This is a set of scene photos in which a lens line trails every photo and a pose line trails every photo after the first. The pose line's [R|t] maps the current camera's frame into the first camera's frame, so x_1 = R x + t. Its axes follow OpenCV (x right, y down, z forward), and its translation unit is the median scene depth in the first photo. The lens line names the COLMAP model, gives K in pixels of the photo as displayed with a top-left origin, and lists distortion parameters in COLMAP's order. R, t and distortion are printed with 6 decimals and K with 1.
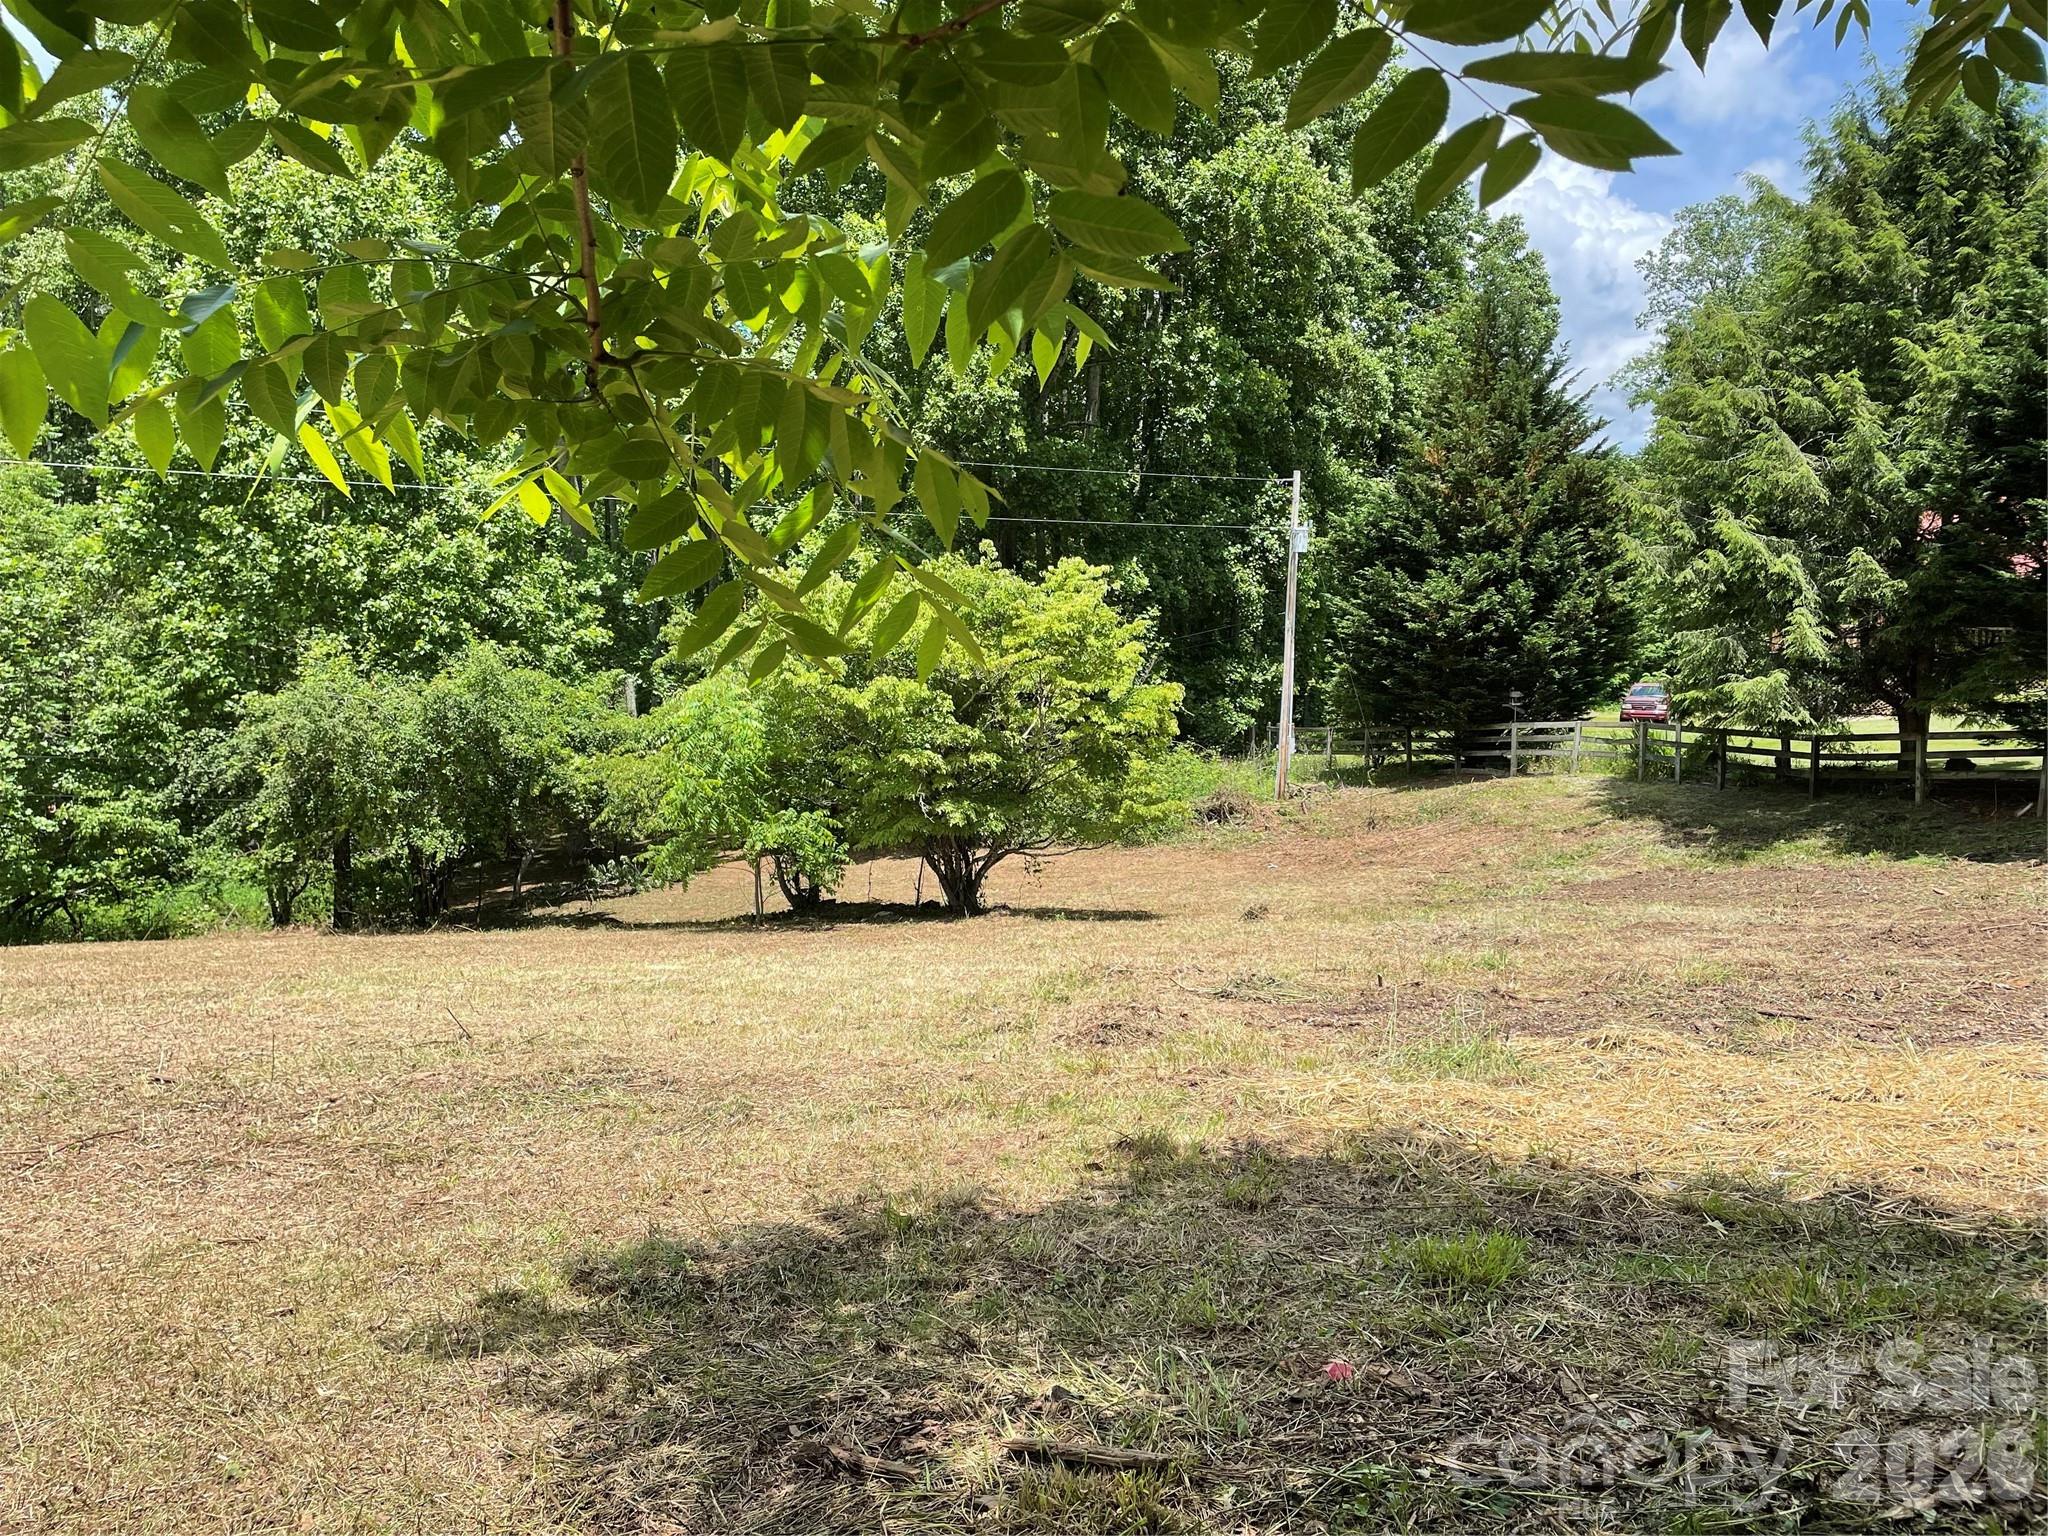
lens RADIAL K [[1568.9, 0, 1030.3], [0, 1568.9, 771.5], [0, 0, 1]] dist [0.015896, 0.001414]
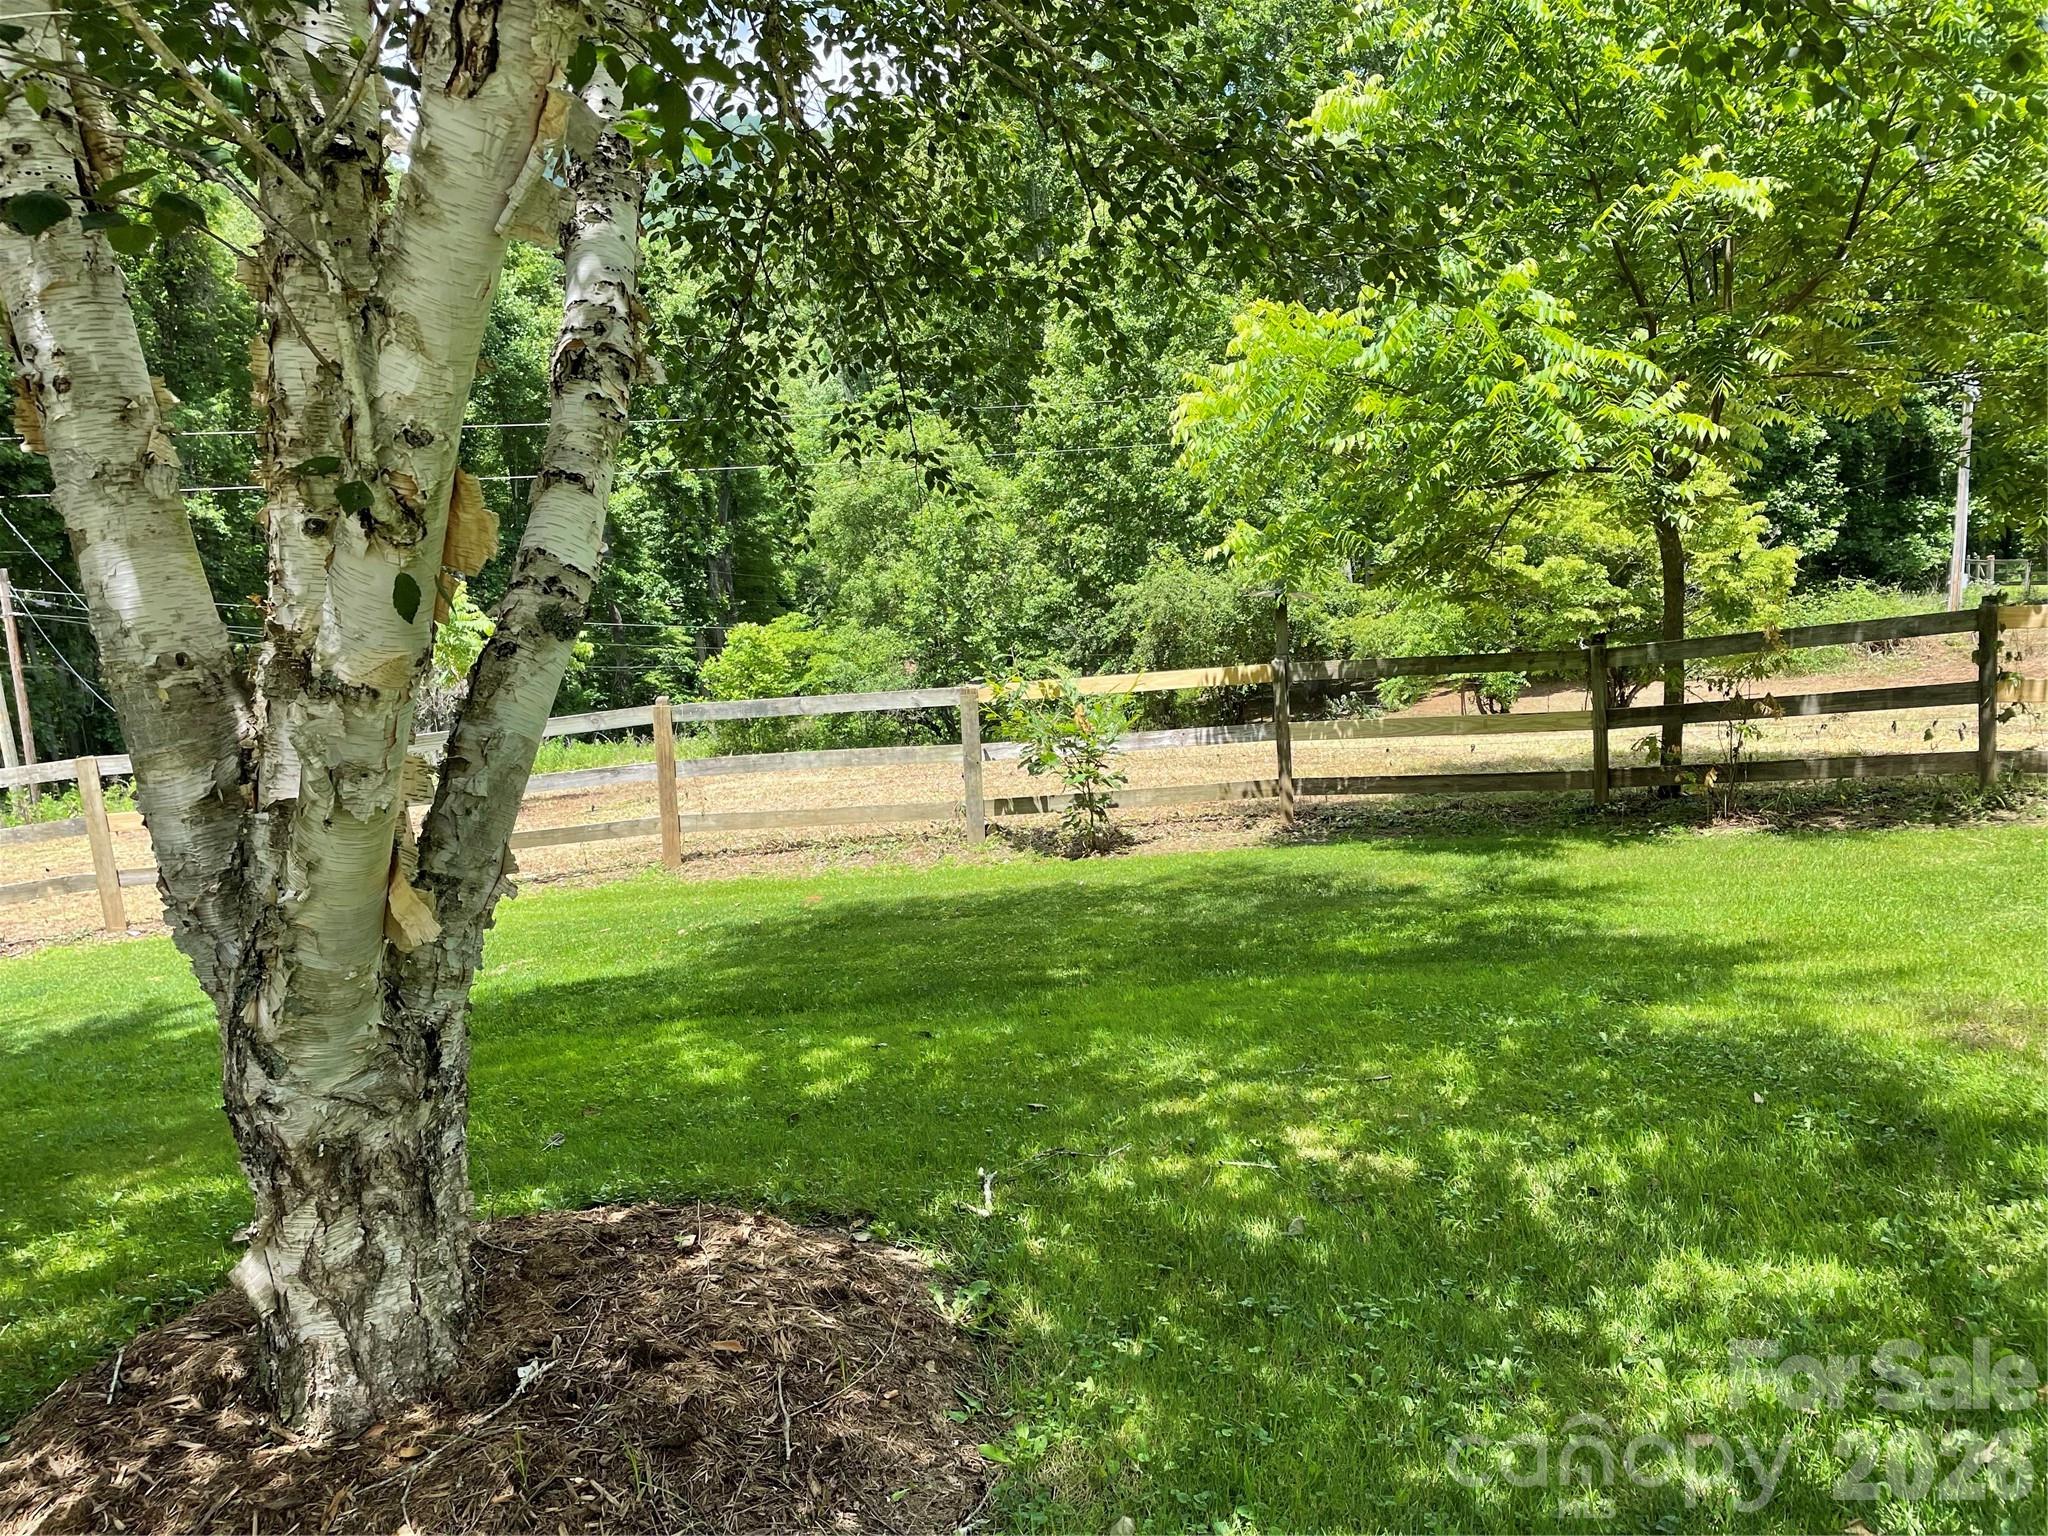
lens RADIAL K [[1568.9, 0, 1034.6], [0, 1568.9, 773.4], [0, 0, 1]] dist [0.015896, 0.001414]
pose [[0.908407, 0.007338, -0.418022, 0.066913], [0.033976, 0.995243, 0.091305, -0.009513], [0.416703, -0.097145, 0.903837, -0.439676]]
